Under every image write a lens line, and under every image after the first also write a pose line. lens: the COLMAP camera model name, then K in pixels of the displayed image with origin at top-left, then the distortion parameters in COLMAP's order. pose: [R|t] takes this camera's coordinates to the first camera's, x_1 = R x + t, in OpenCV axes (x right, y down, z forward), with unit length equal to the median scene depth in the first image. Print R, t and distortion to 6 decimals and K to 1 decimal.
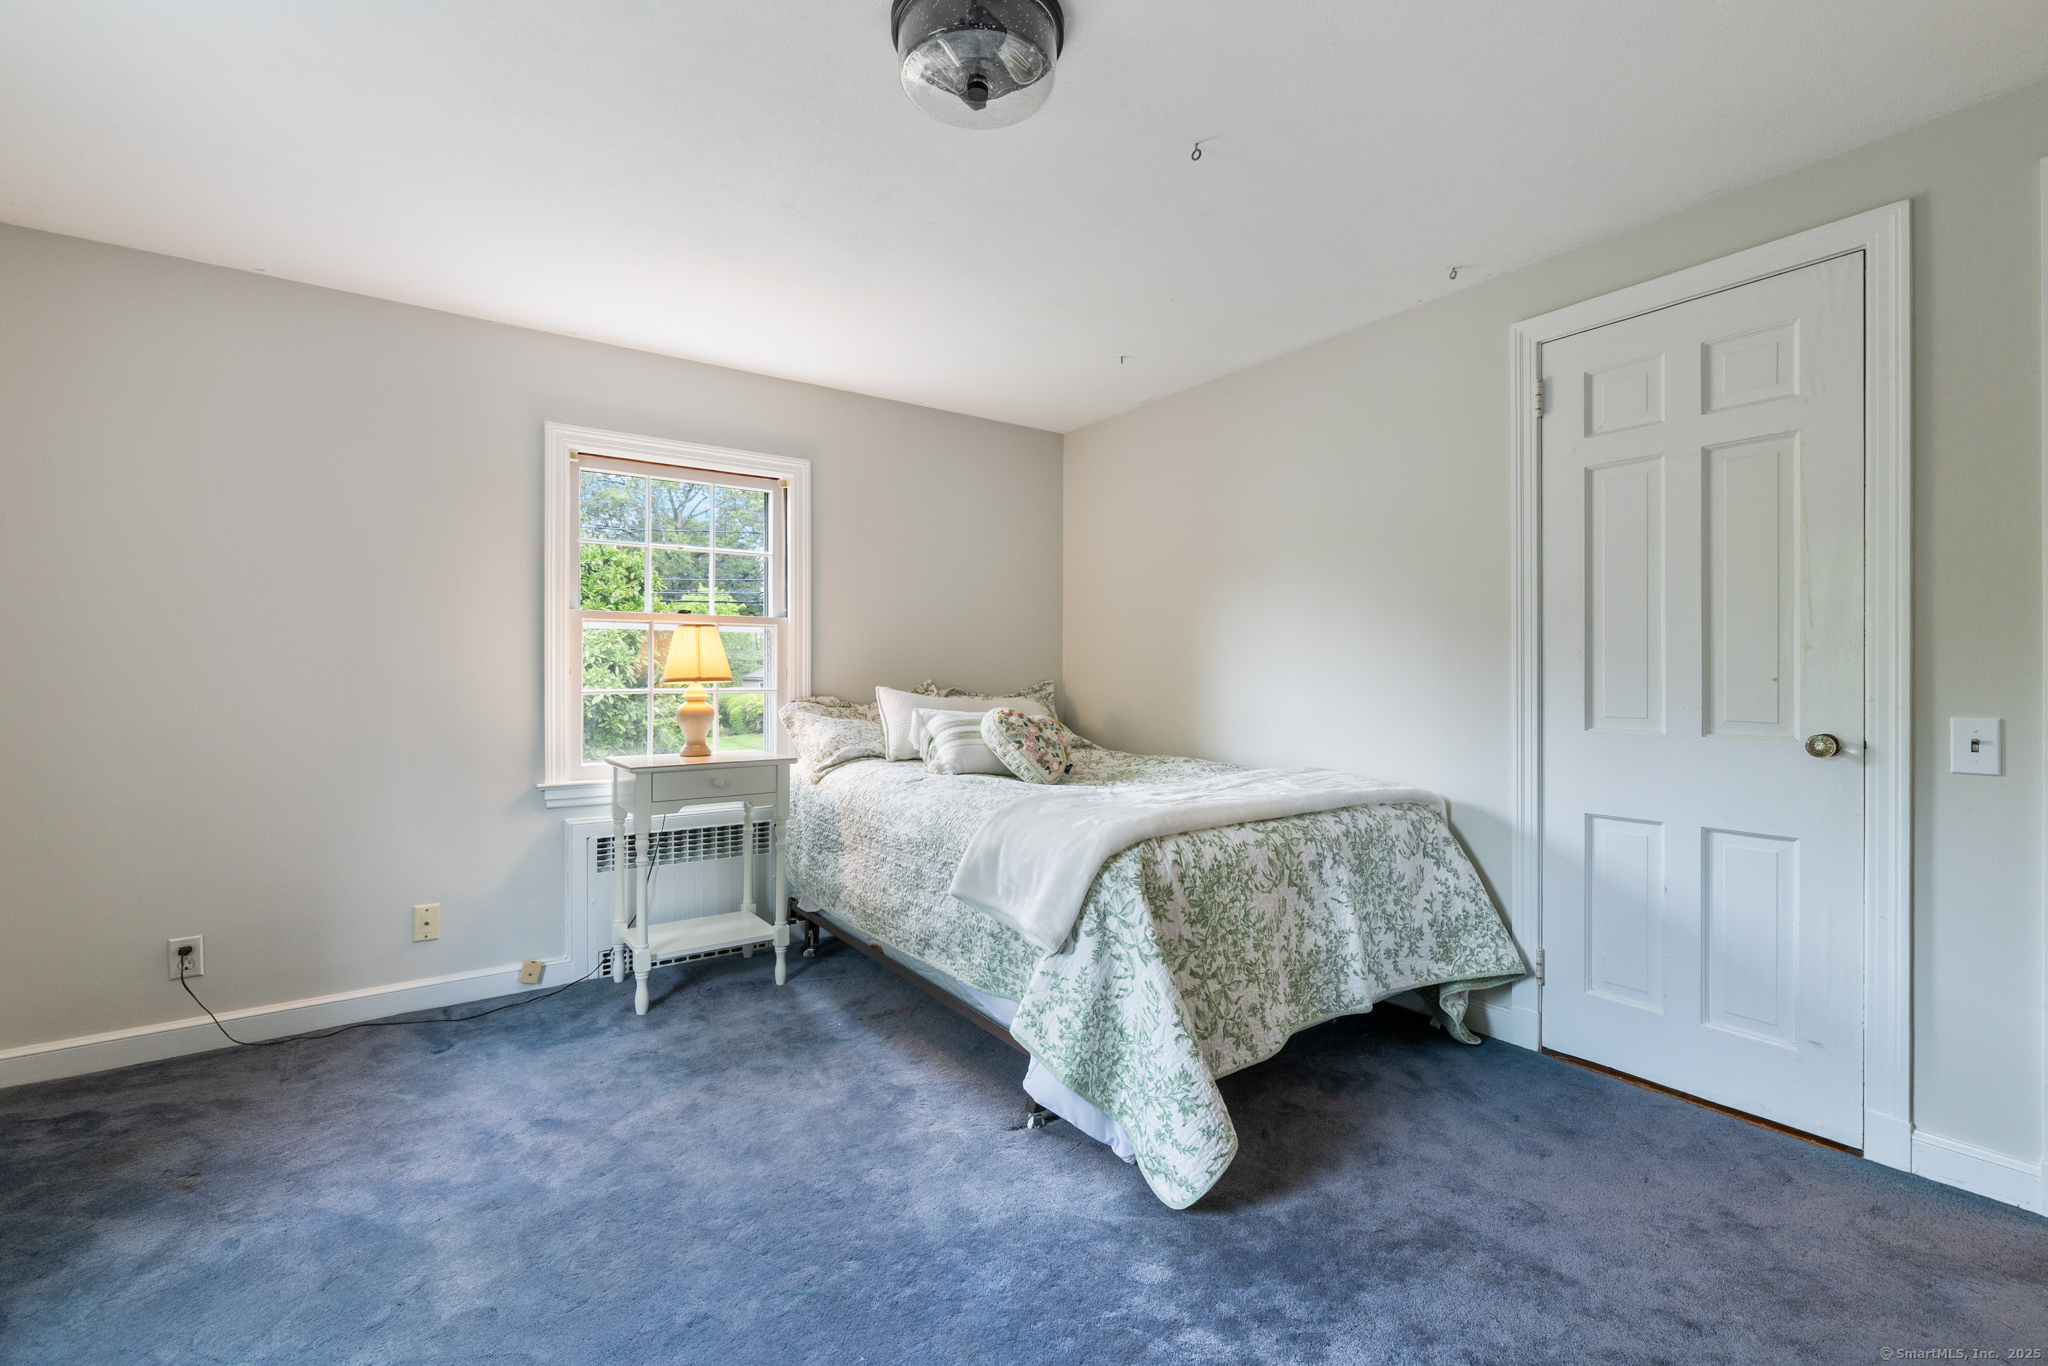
lens RADIAL K [[887.5, 0, 1016.5], [0, 887.5, 676.1], [0, 0, 1]] dist [0.001718, -0.000312]
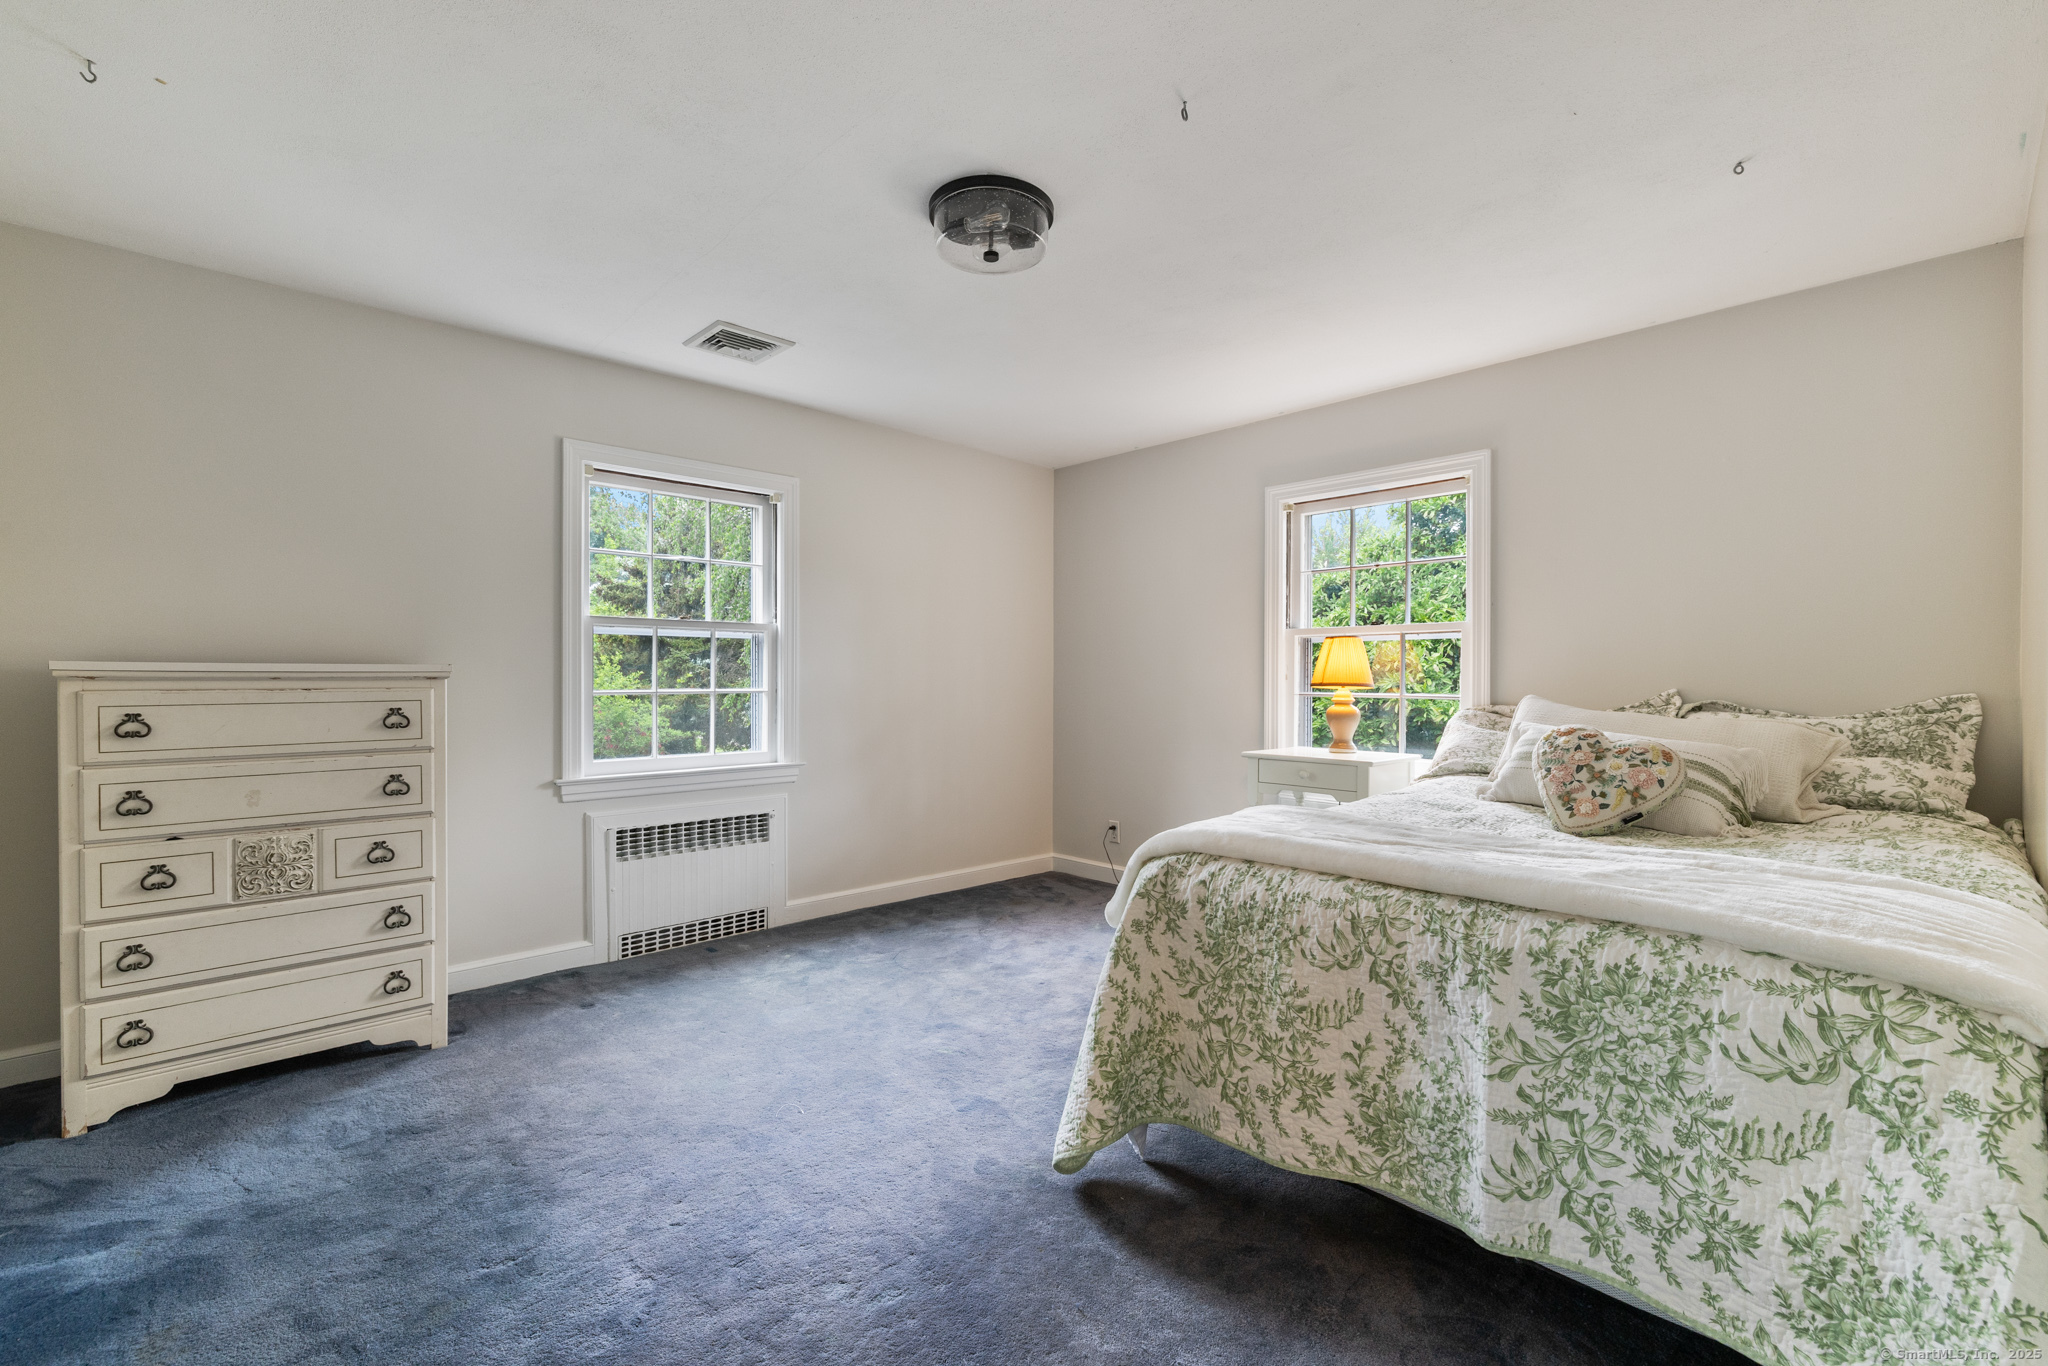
lens RADIAL K [[887.5, 0, 1019.9], [0, 887.5, 684.5], [0, 0, 1]] dist [0.001718, -0.000312]
pose [[0.125120, 0.005838, -0.992124, 0.974315], [-0.006114, 0.999968, 0.005113, -0.000087], [0.992123, 0.005426, 0.125152, 0.633108]]
